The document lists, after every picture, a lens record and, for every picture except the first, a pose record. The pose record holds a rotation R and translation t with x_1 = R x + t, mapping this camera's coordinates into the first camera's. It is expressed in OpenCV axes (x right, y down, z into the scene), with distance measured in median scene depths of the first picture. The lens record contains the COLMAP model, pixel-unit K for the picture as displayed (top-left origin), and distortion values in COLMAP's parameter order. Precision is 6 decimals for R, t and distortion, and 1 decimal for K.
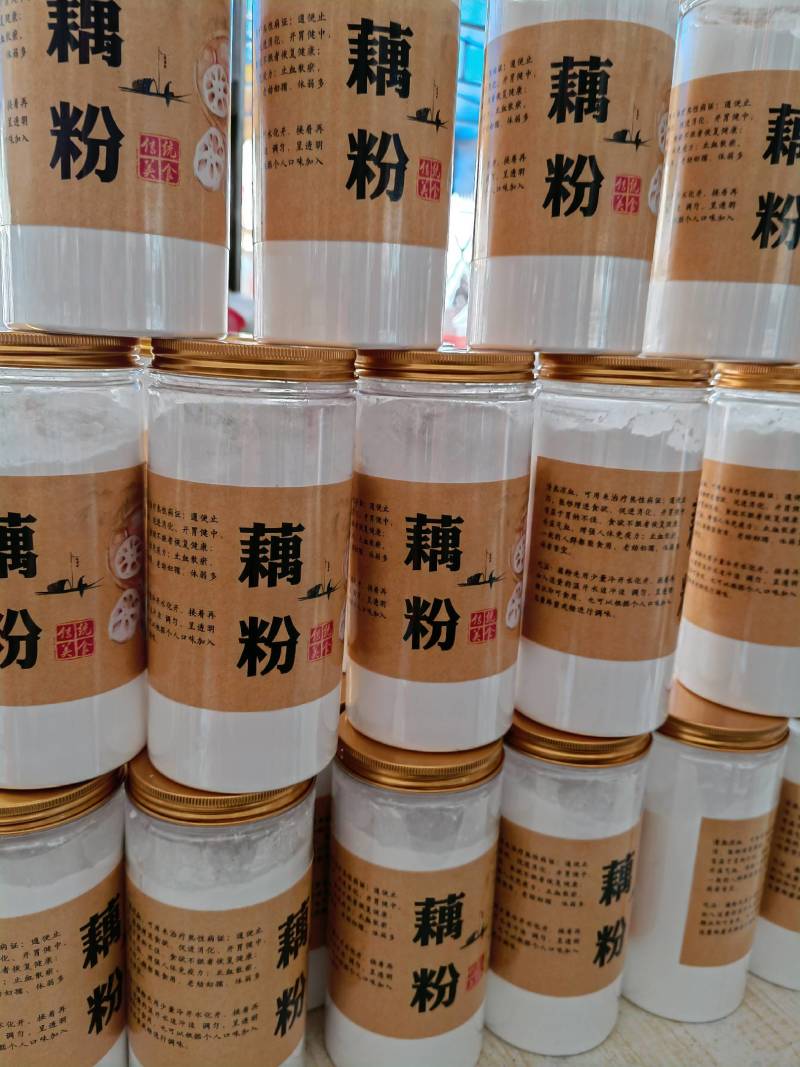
lens RADIAL K [[872.2, 0, 400.0], [0, 872.2, 533.5], [0, 0, 1]] dist [0.030155, -0.071335]
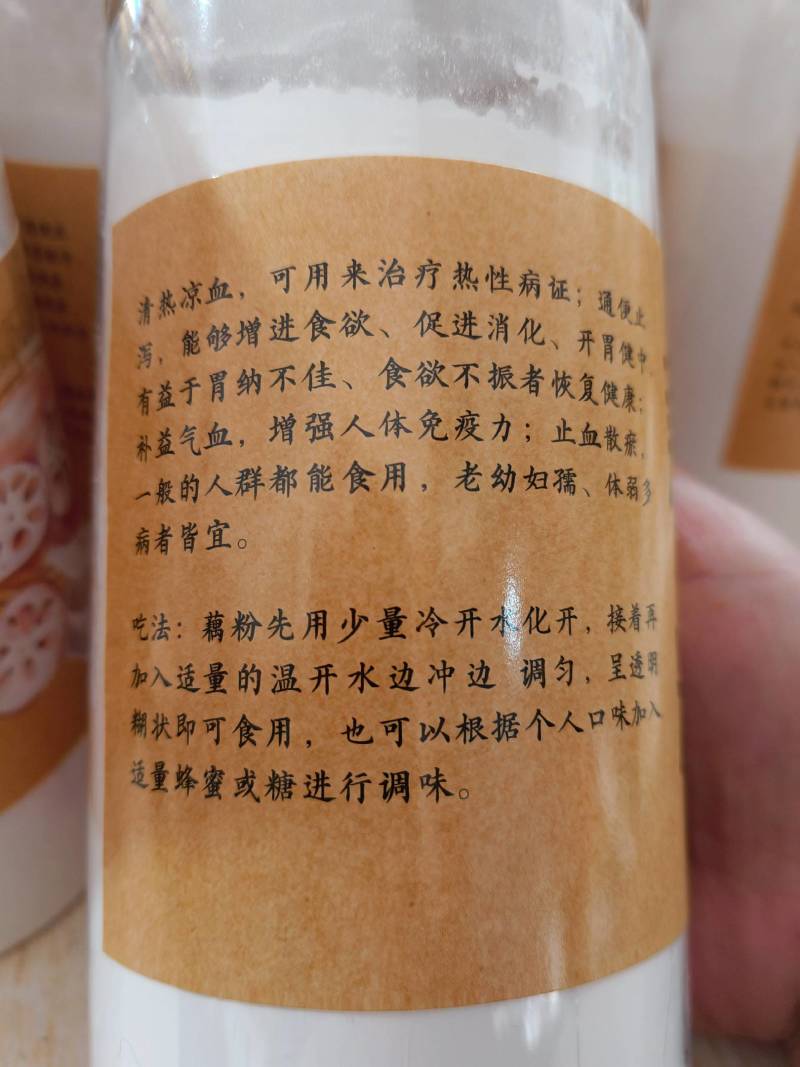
lens RADIAL K [[884.0, 0, 400.0], [0, 884.0, 533.5], [0, 0, 1]] dist [0.007214, -0.005057]
pose [[0.967392, -0.066853, 0.244303, 0.181959], [0.139341, 0.945932, -0.292912, 0.098243], [-0.211512, 0.317402, 0.924402, 0.790110]]
